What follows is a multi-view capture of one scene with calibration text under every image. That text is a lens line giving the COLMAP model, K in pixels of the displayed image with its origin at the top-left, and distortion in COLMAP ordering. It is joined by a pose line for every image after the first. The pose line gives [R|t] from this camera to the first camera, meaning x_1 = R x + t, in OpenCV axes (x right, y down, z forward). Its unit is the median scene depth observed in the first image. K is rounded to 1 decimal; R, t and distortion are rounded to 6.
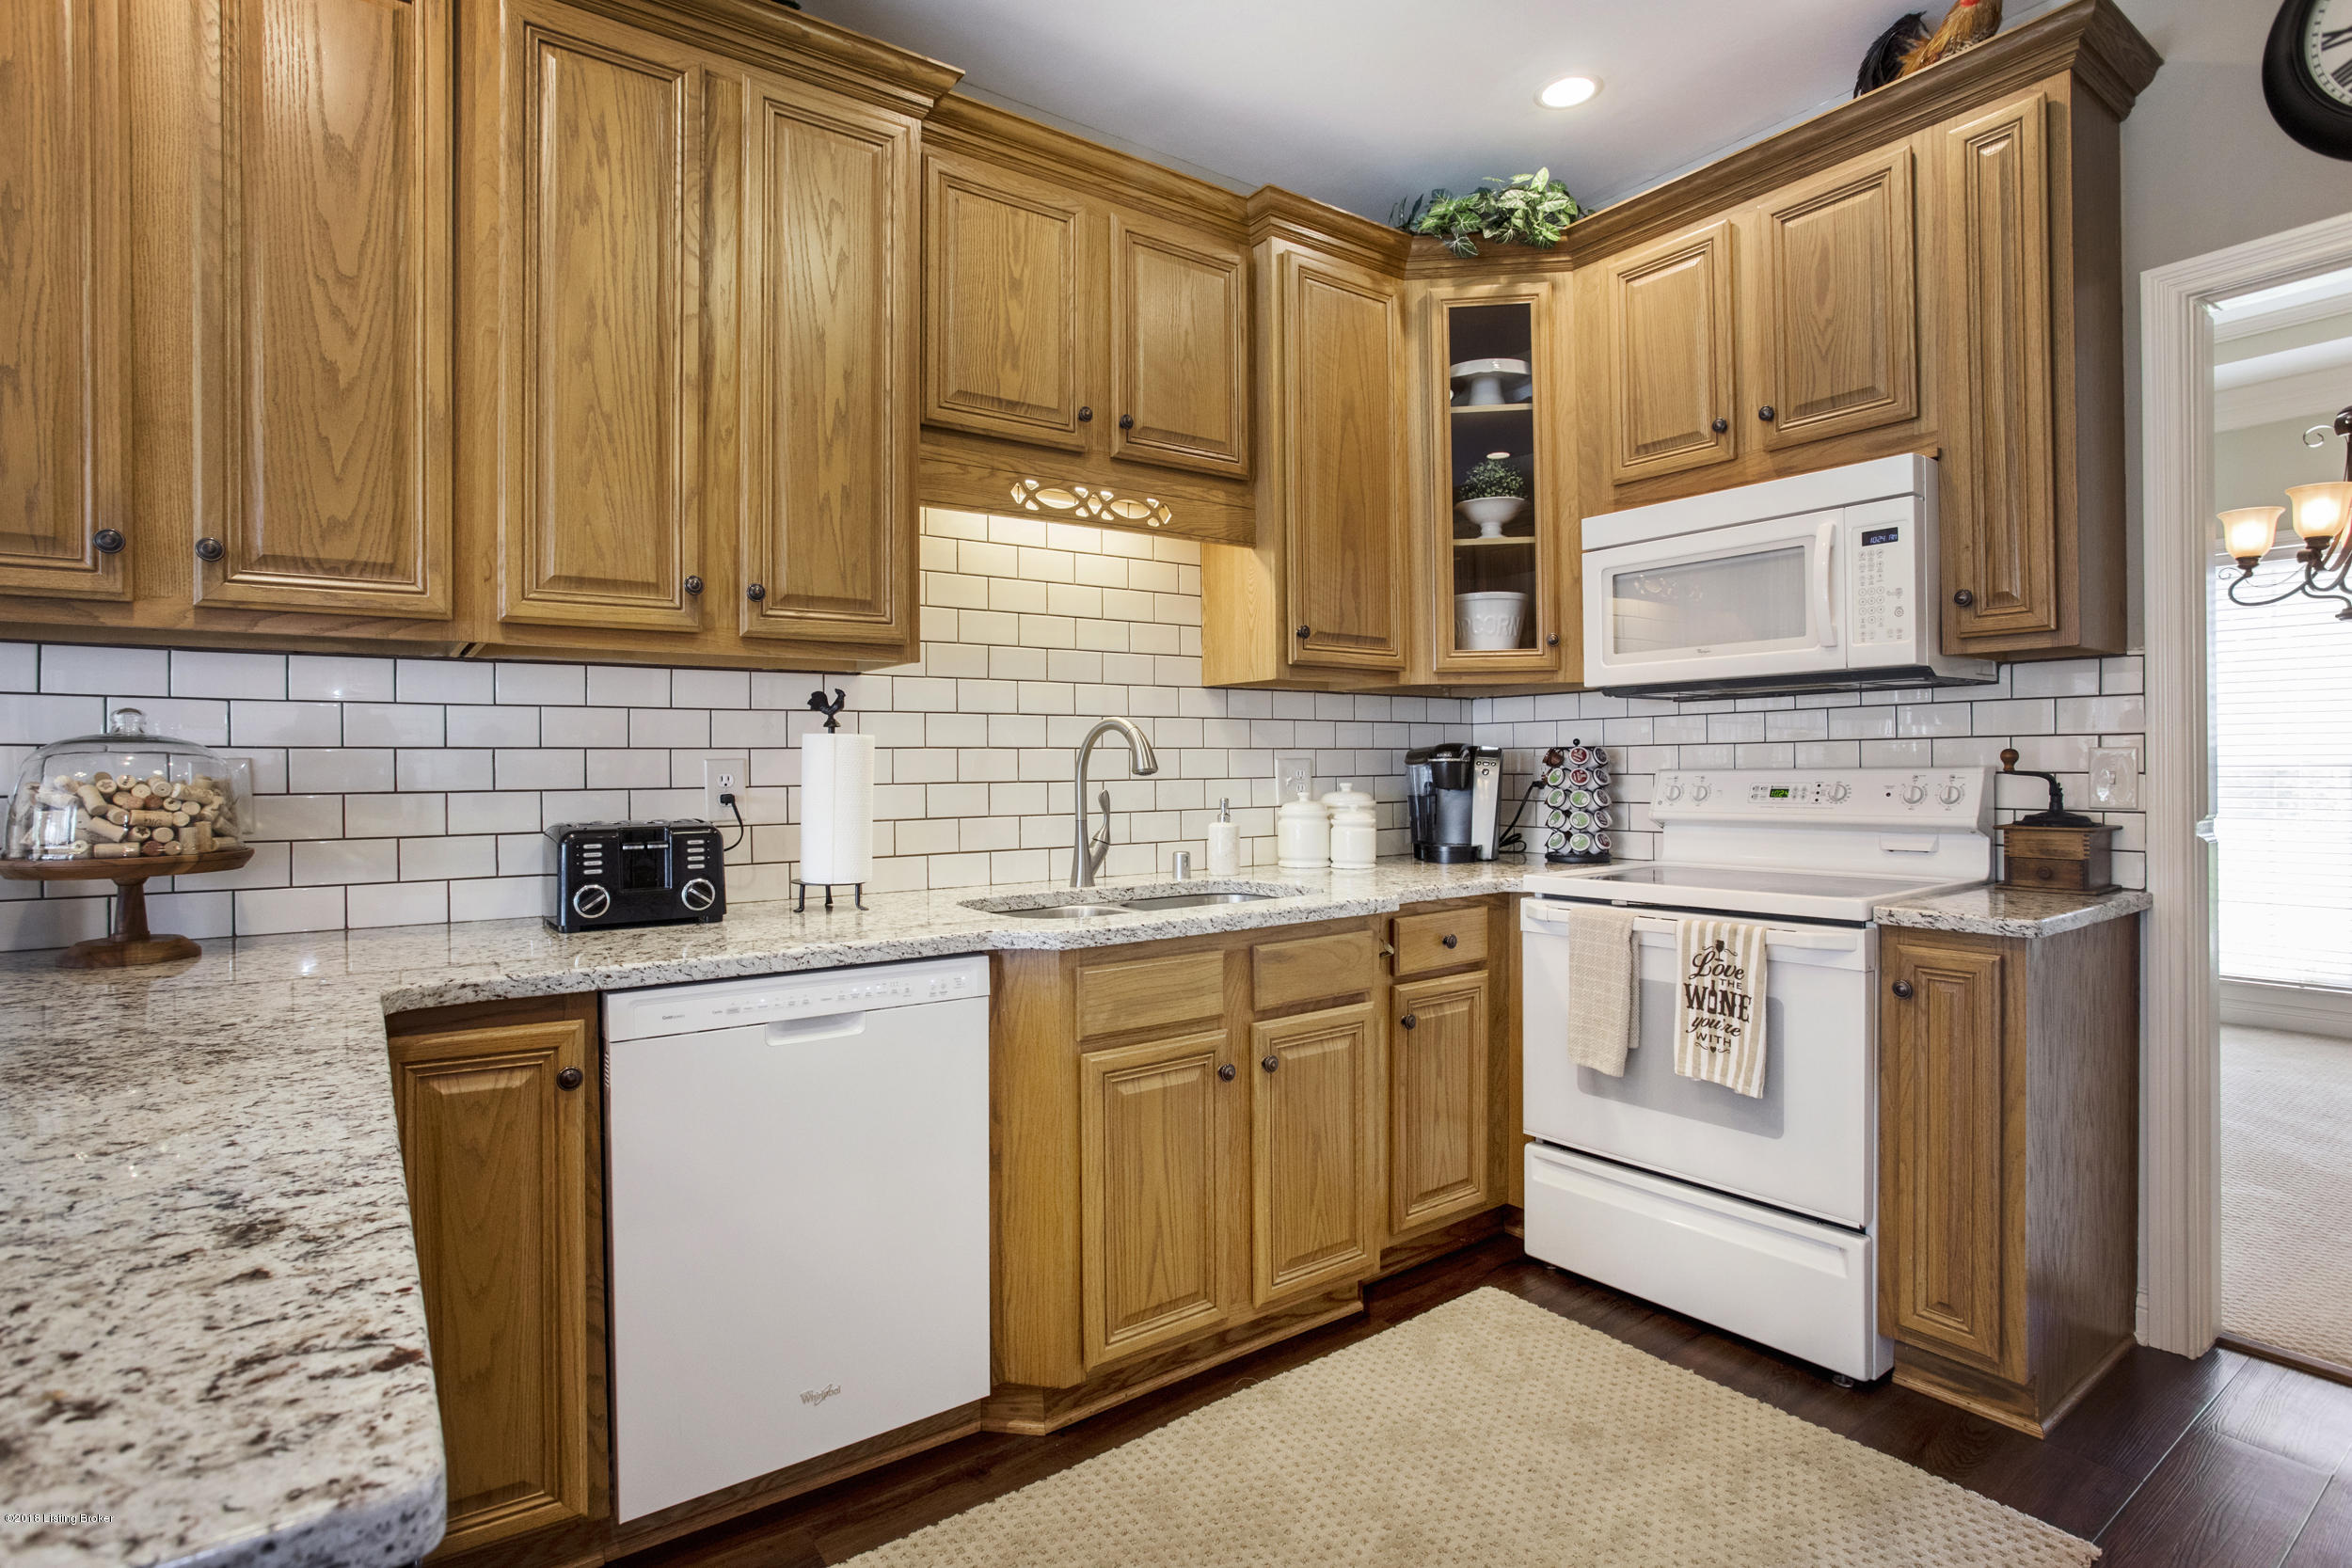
lens RADIAL K [[1165.8, 0, 1171.1], [0, 1165.8, 764.0], [0, 0, 1]] dist [-0.000689, 0.001118]
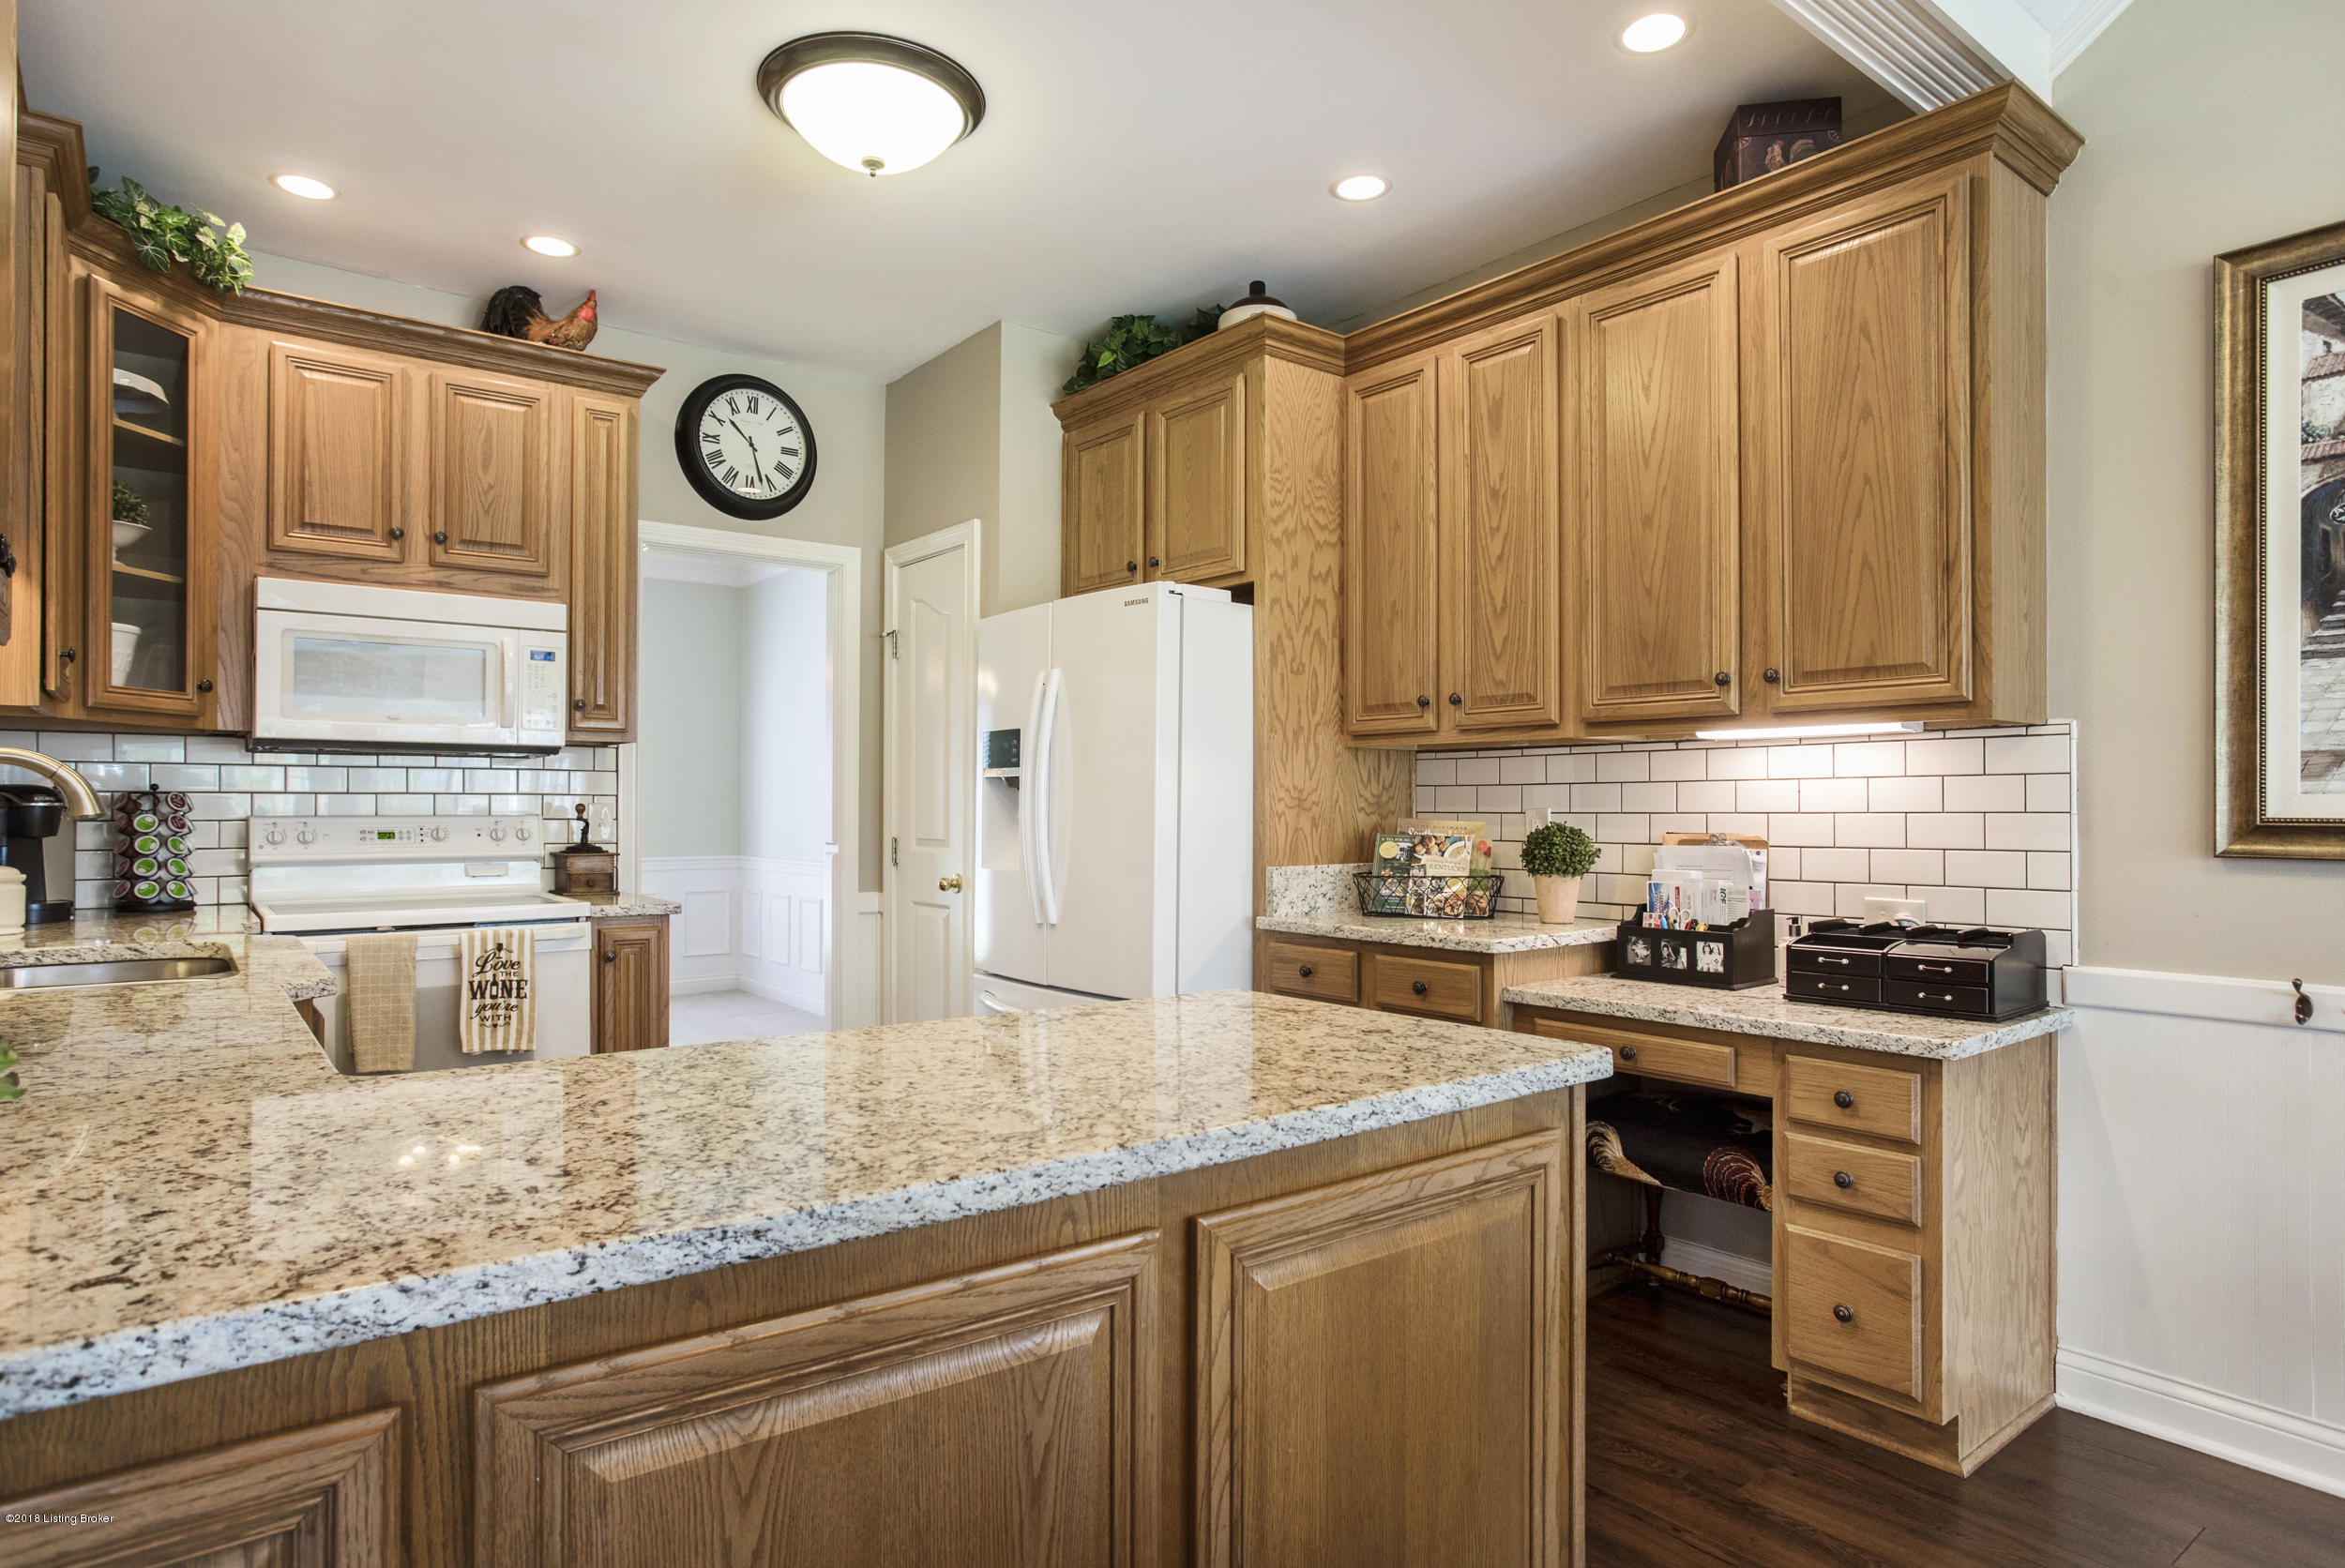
lens RADIAL K [[1325.6, 0, 1171.2], [0, 1325.6, 797.6], [0, 0, 1]] dist [0.002364, 0.000429]
pose [[-0.032013, 0.018005, 0.999325, -1.059954], [-0.006809, 0.999811, -0.018231, 0.006174], [-0.999464, -0.007388, -0.031884, 0.270966]]
